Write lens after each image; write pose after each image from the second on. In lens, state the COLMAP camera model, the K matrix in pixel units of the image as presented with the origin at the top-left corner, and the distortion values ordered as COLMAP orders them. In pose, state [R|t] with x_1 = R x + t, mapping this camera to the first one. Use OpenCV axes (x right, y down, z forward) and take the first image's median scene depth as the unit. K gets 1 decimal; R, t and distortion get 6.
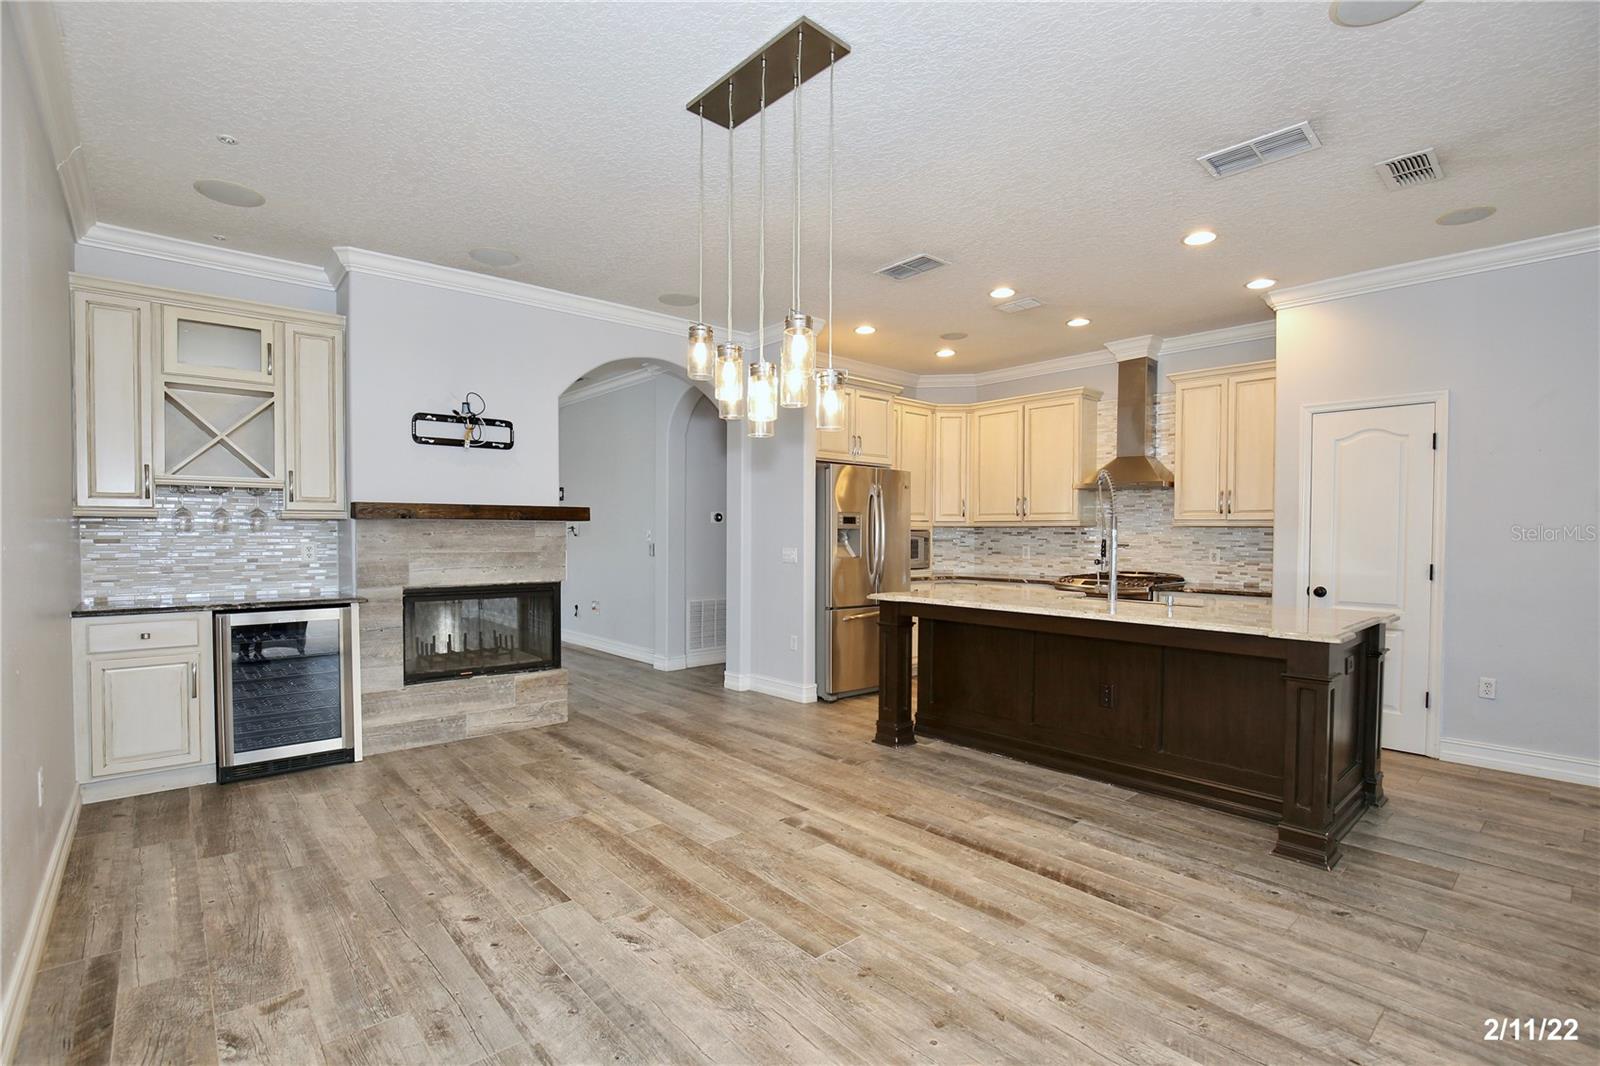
lens RADIAL K [[740.3, 0, 803.4], [0, 740.3, 549.1], [0, 0, 1]] dist [-0.034925, 0.007559]
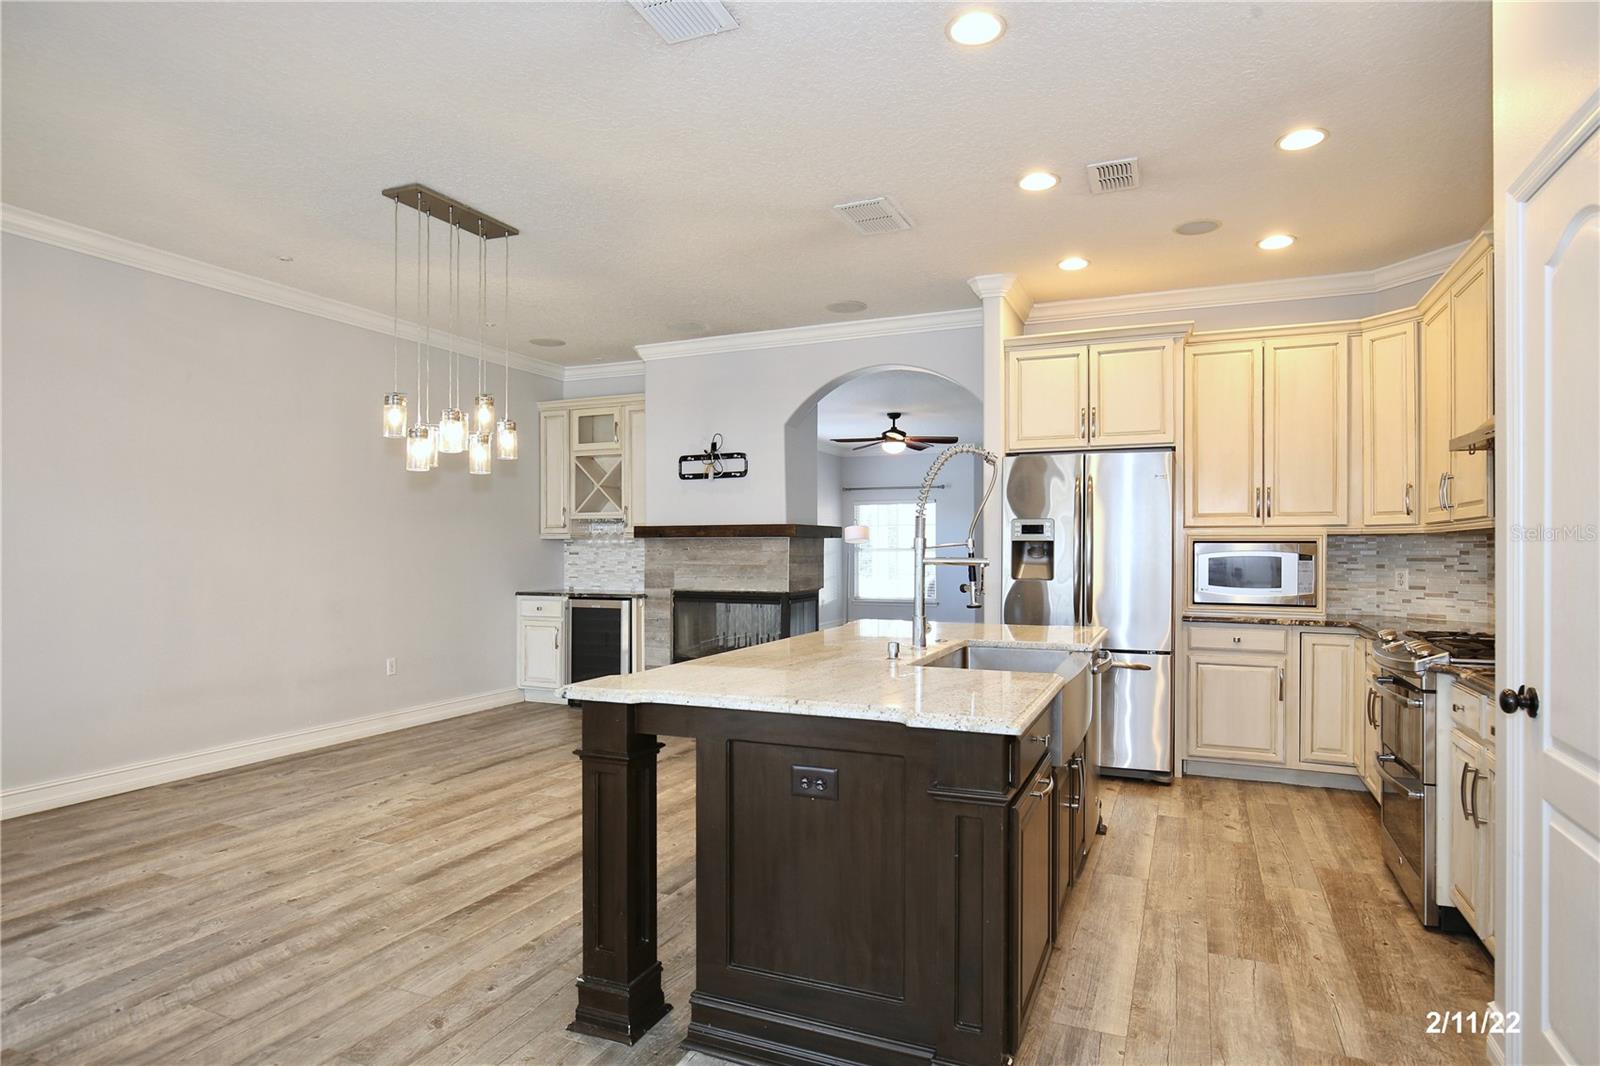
lens RADIAL K [[900.0, 0, 791.8], [0, 900.0, 549.8], [0, 0, 1]] dist [-0.000335, 0.000700]
pose [[0.409049, -0.002737, -0.912508, 1.403681], [-0.017533, 0.999787, -0.010858, -0.007820], [0.912344, 0.020441, 0.408914, 0.731674]]
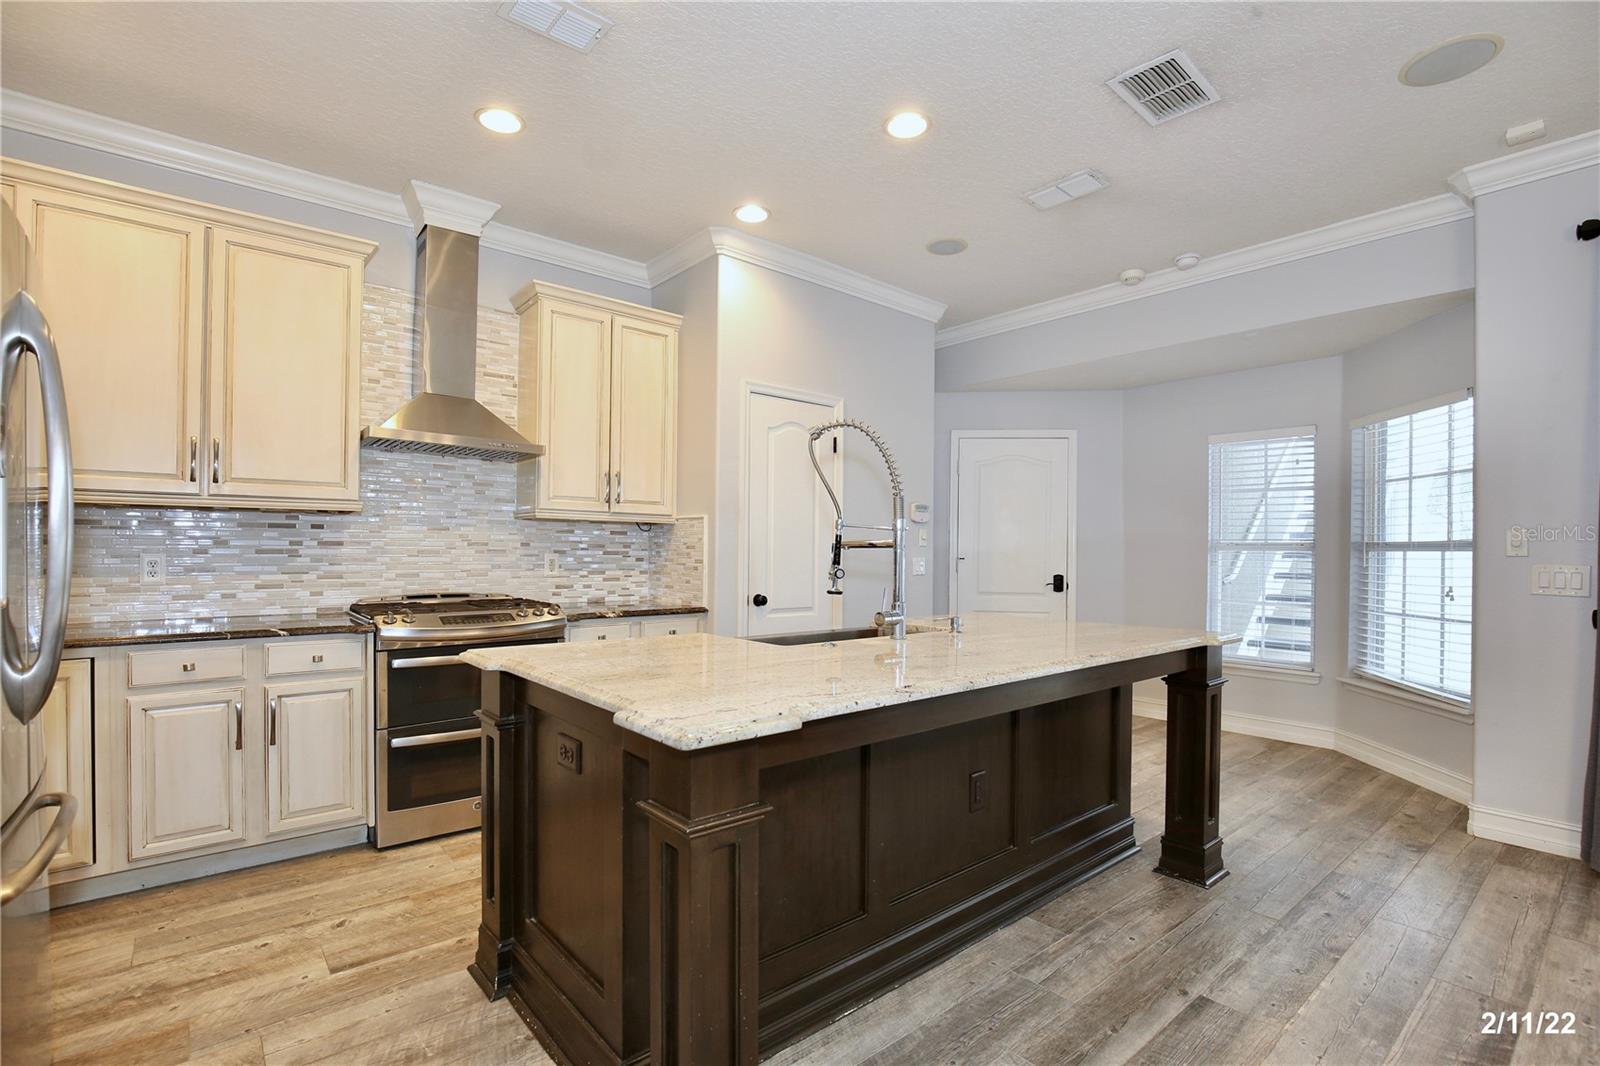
lens RADIAL K [[740.3, 0, 803.4], [0, 740.3, 549.1], [0, 0, 1]] dist [-0.034925, 0.007559]
pose [[0.021937, -0.003214, 0.999754, -0.242763], [0.011925, 0.999925, 0.002952, -0.006269], [-0.999688, 0.011857, 0.021974, 1.360866]]
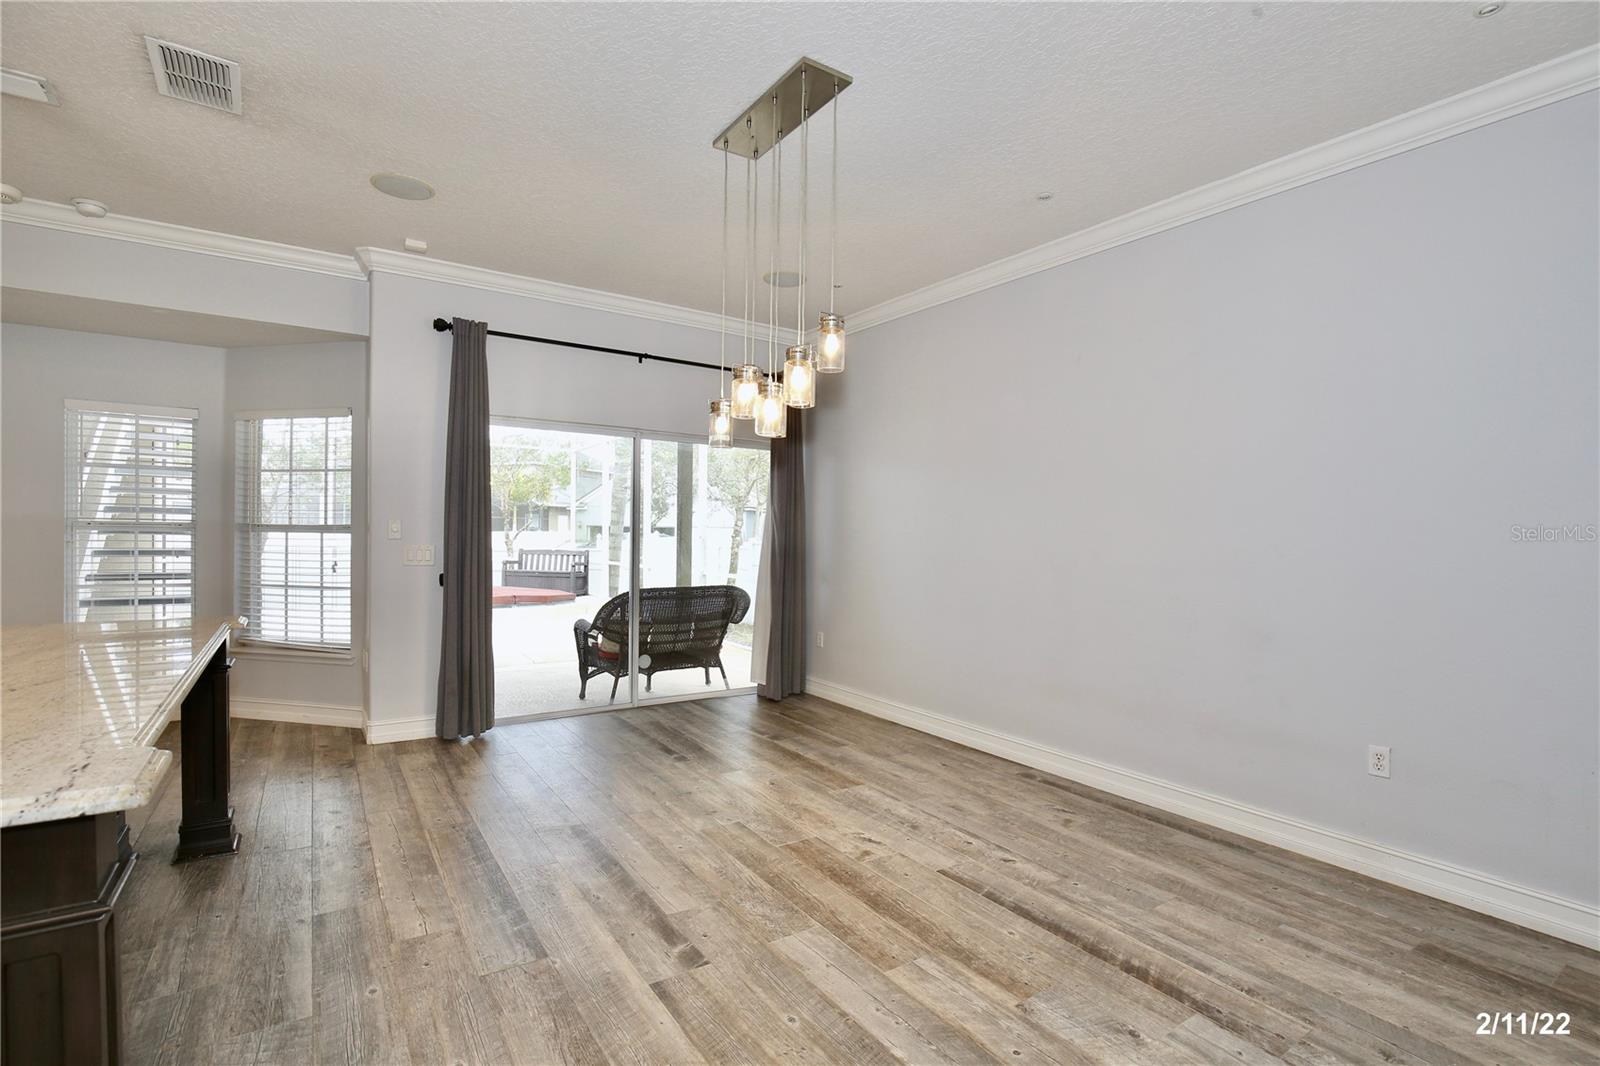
lens RADIAL K [[740.3, 0, 803.4], [0, 740.3, 549.1], [0, 0, 1]] dist [-0.034925, 0.007559]
pose [[-0.991548, -0.024031, 0.127492, -0.201197], [-0.018716, 0.998912, 0.042725, -0.036646], [-0.128380, 0.039977, -0.990919, 1.700206]]
